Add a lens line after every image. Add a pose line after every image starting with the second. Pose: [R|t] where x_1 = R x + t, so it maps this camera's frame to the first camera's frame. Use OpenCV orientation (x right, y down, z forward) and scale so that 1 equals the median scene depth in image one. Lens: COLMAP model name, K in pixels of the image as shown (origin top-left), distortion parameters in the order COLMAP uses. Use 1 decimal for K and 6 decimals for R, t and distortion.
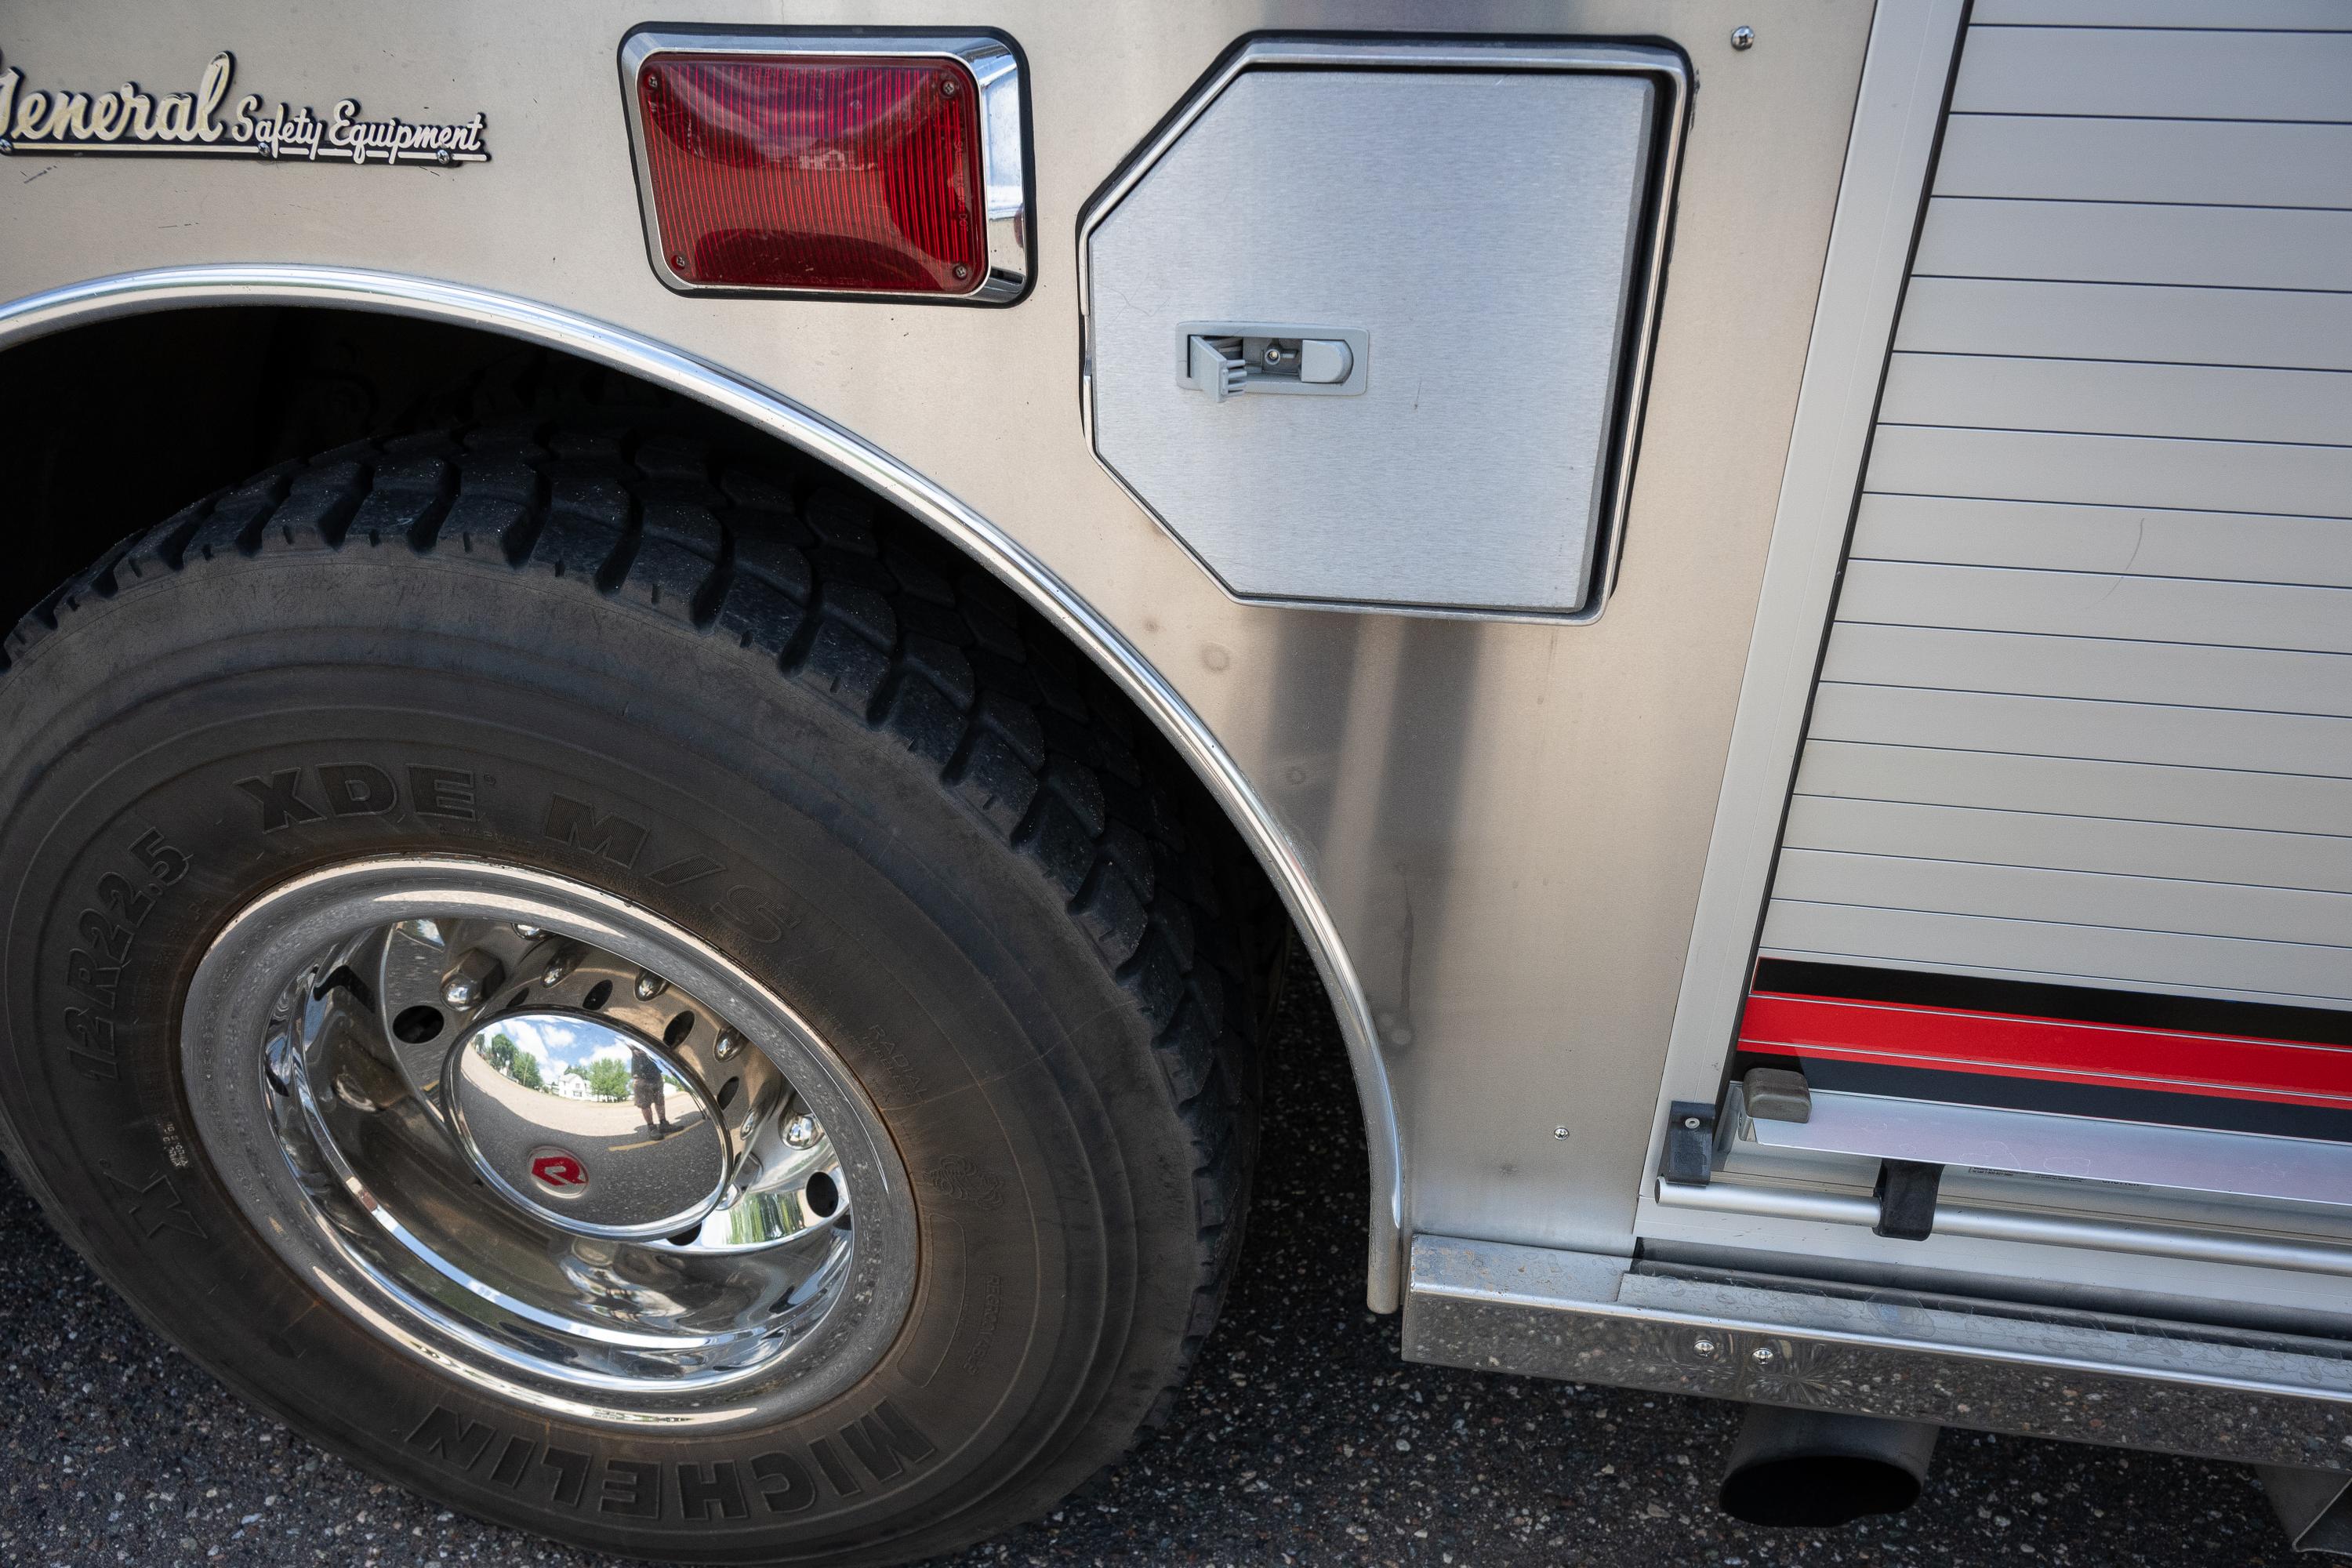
lens RADIAL K [[1492.3, 0, 1188.4], [0, 1492.3, 776.5], [0, 0, 1]] dist [-0.004643, -0.002364]
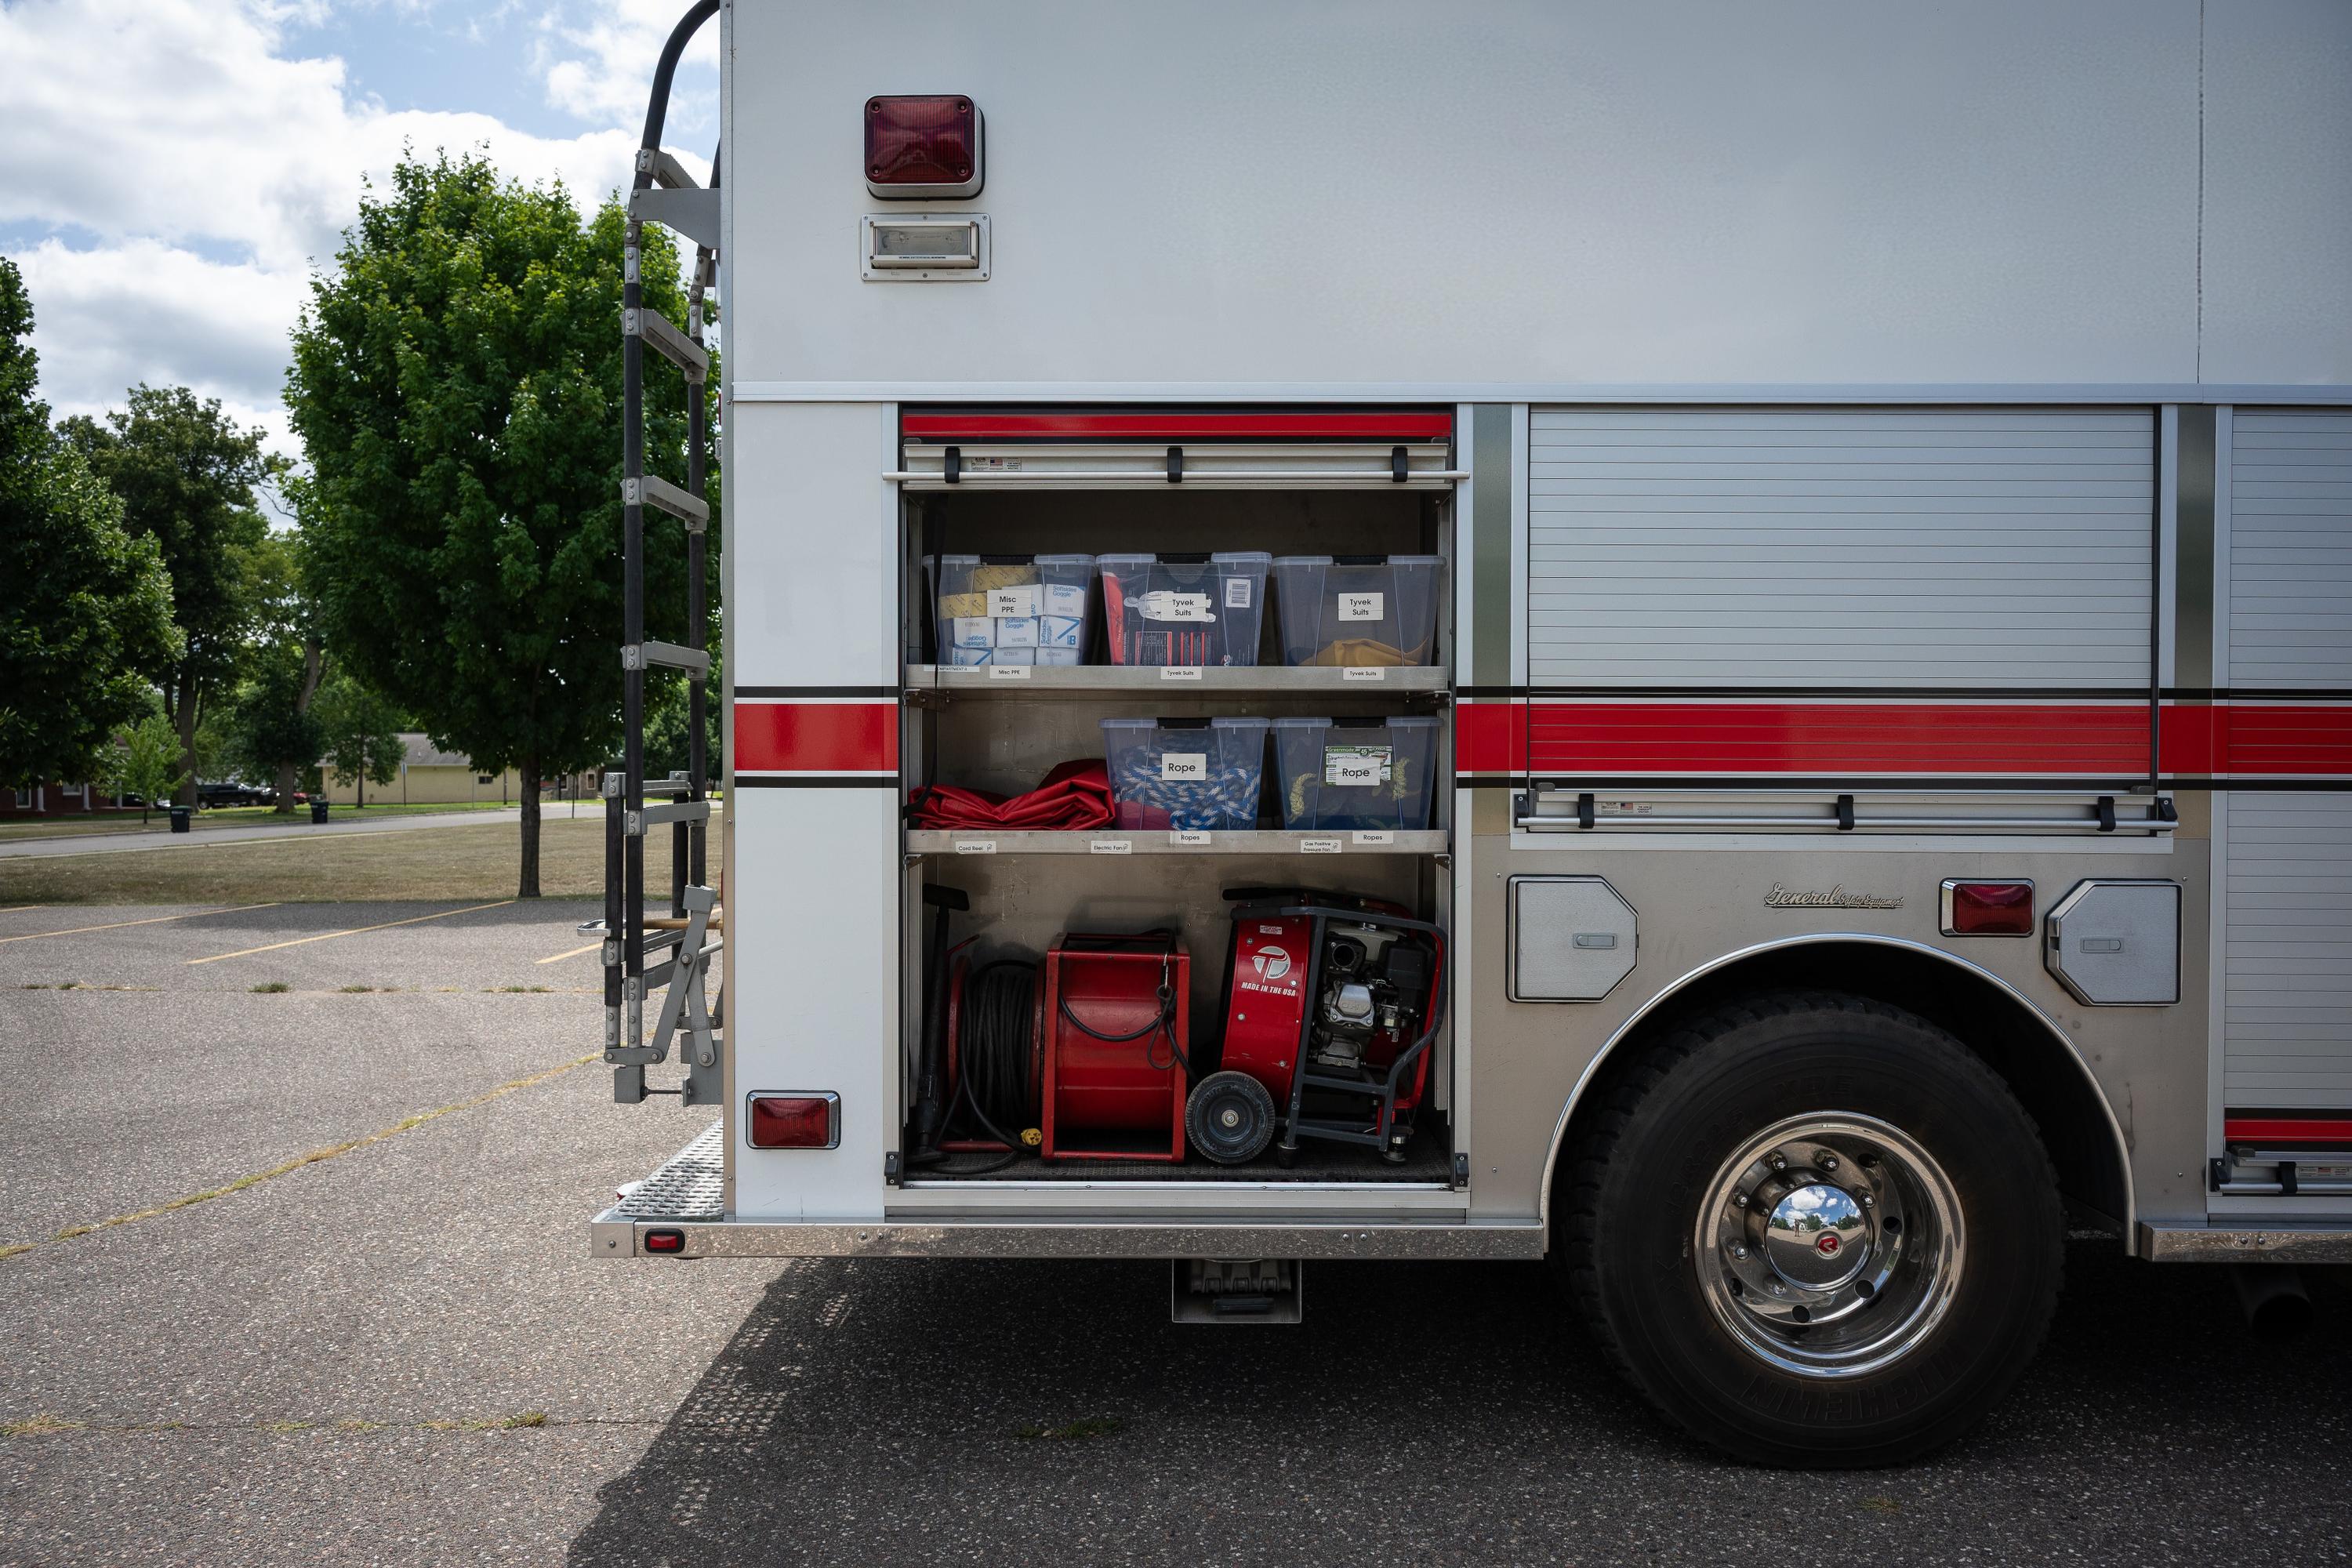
lens RADIAL K [[1536.3, 0, 1170.5], [0, 1536.3, 779.8], [0, 0, 1]] dist [-0.006963, -0.000506]
pose [[0.991050, -0.002839, 0.133463, -2.594771], [0.066282, 0.878294, -0.473503, 0.995288], [-0.115875, 0.478112, 0.870622, -2.271238]]
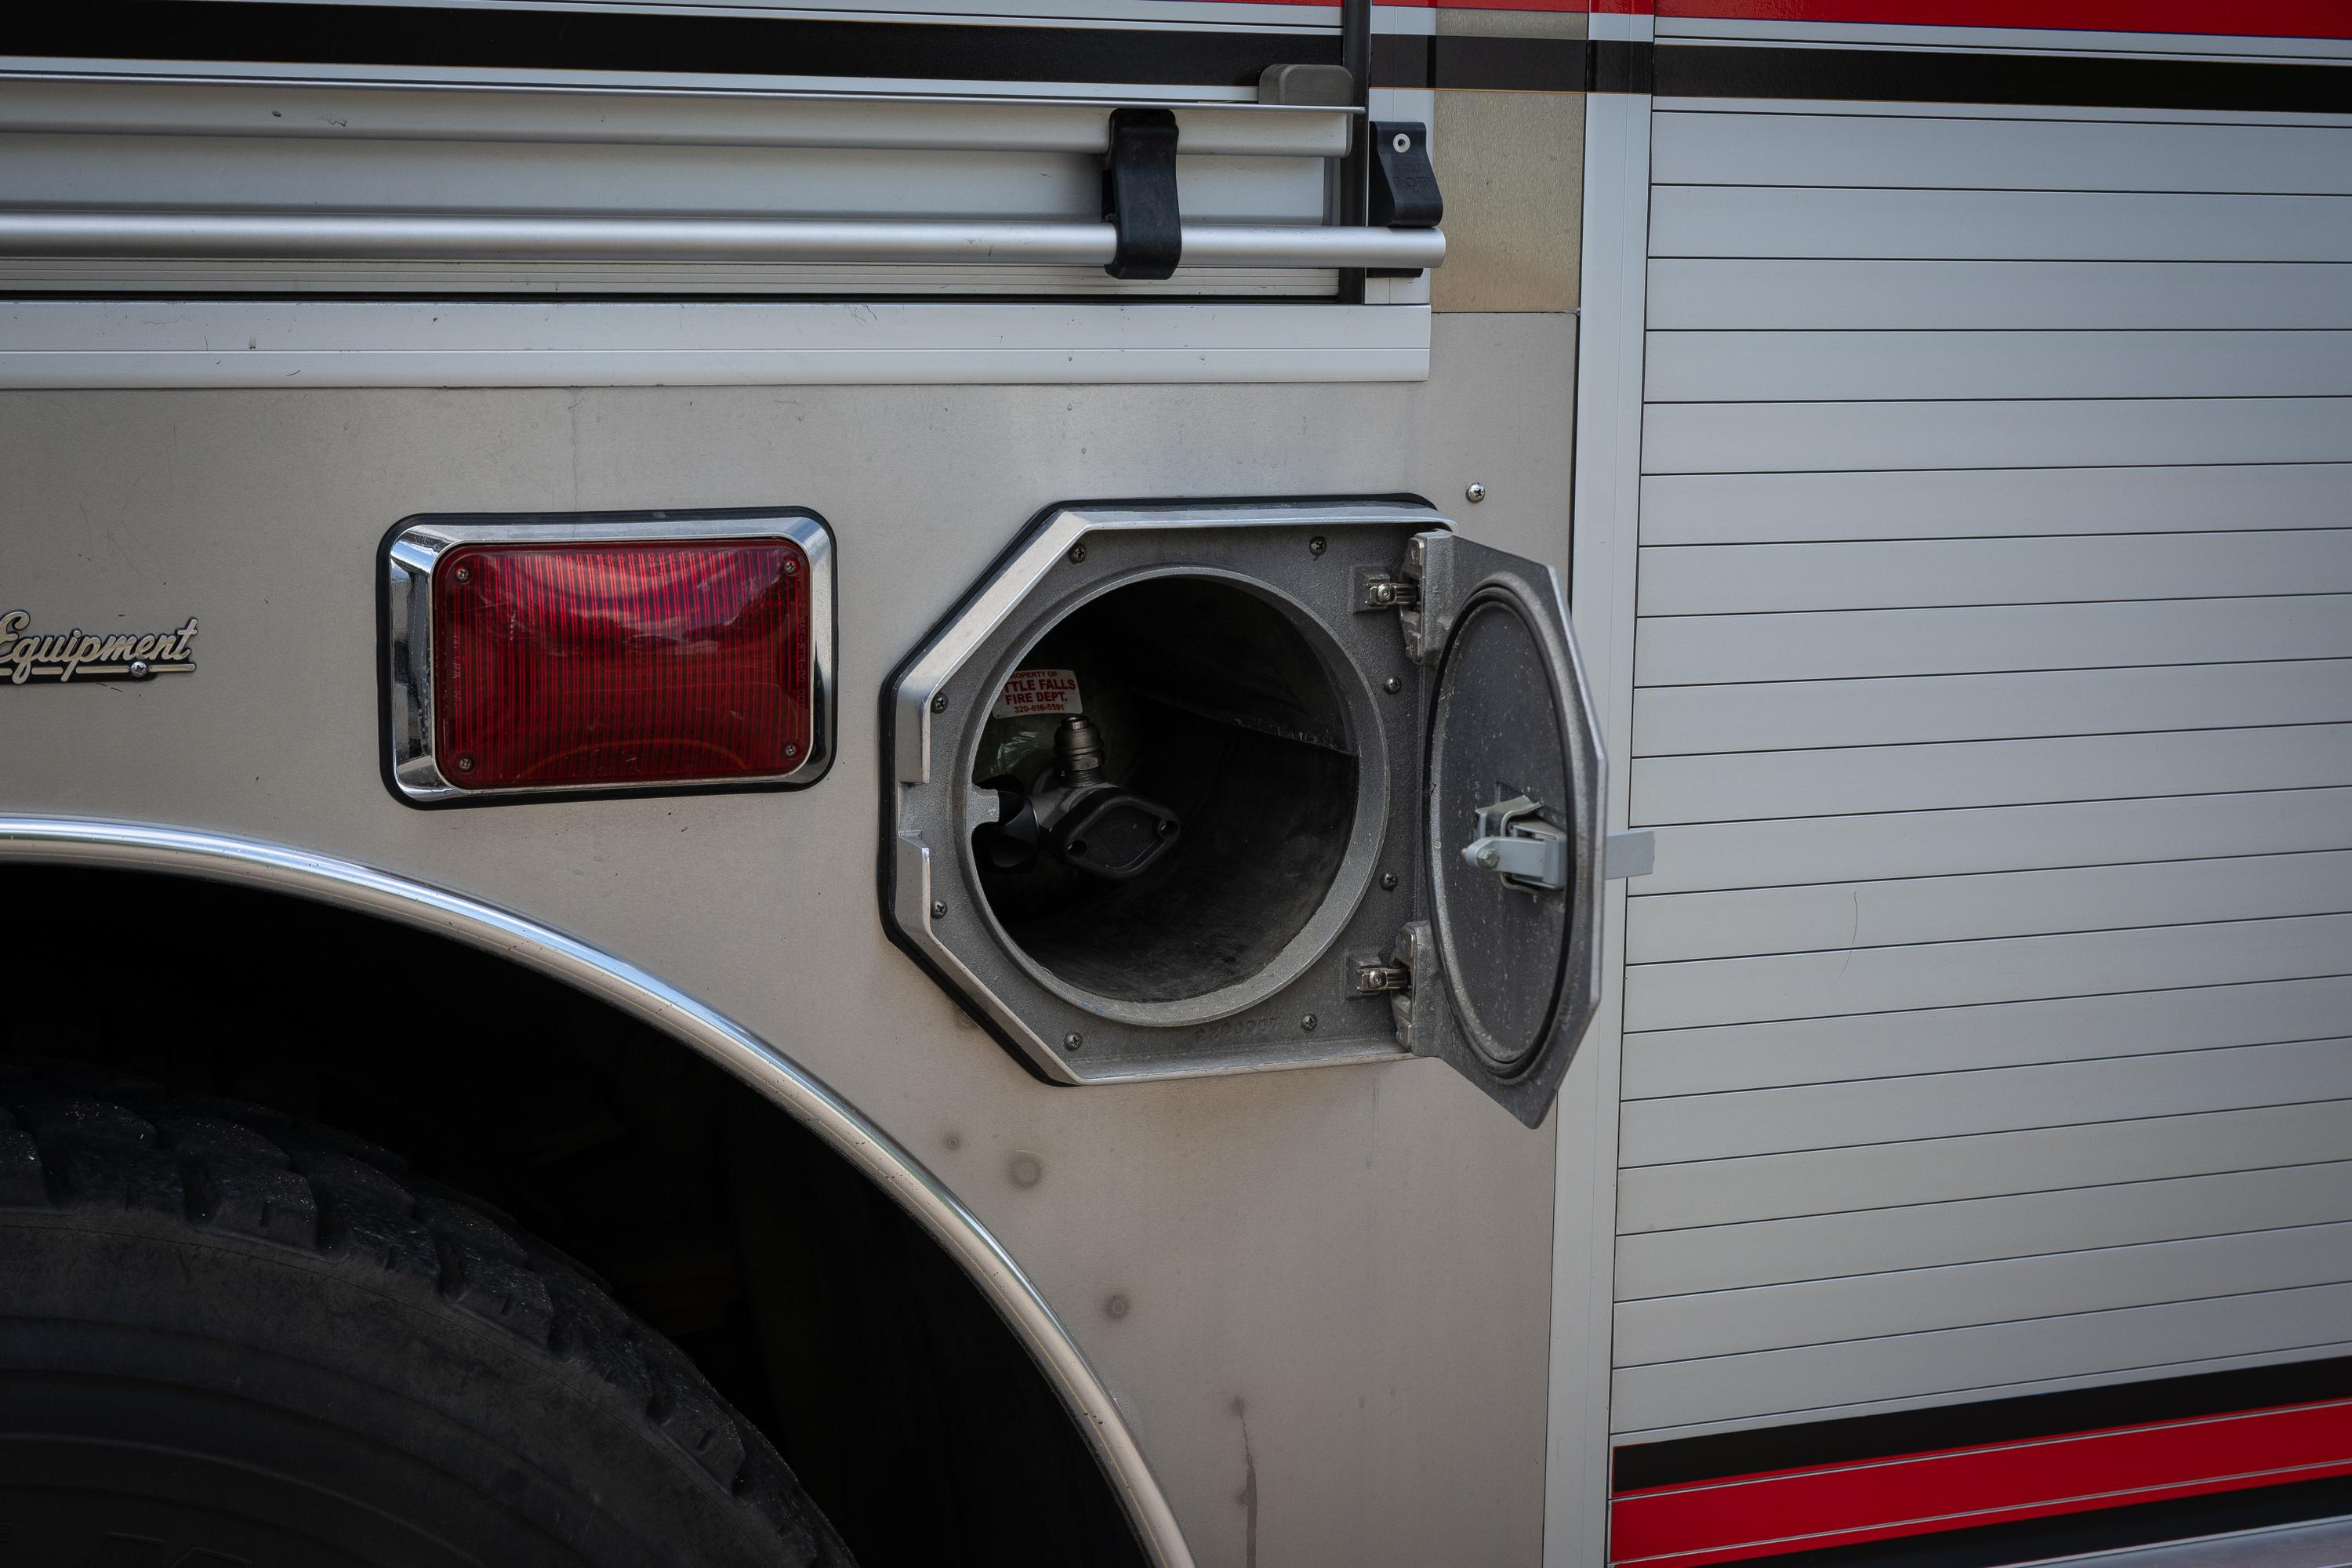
lens RADIAL K [[3375.3, 0, 1158.5], [0, 3375.3, 730.9], [0, 0, 1]] dist [0.006315, 0.038328]
pose [[0.868882, -0.070589, 0.489961, -0.768547], [0.233268, 0.931383, -0.279484, 0.220912], [-0.436613, 0.357131, 0.825728, -0.638148]]
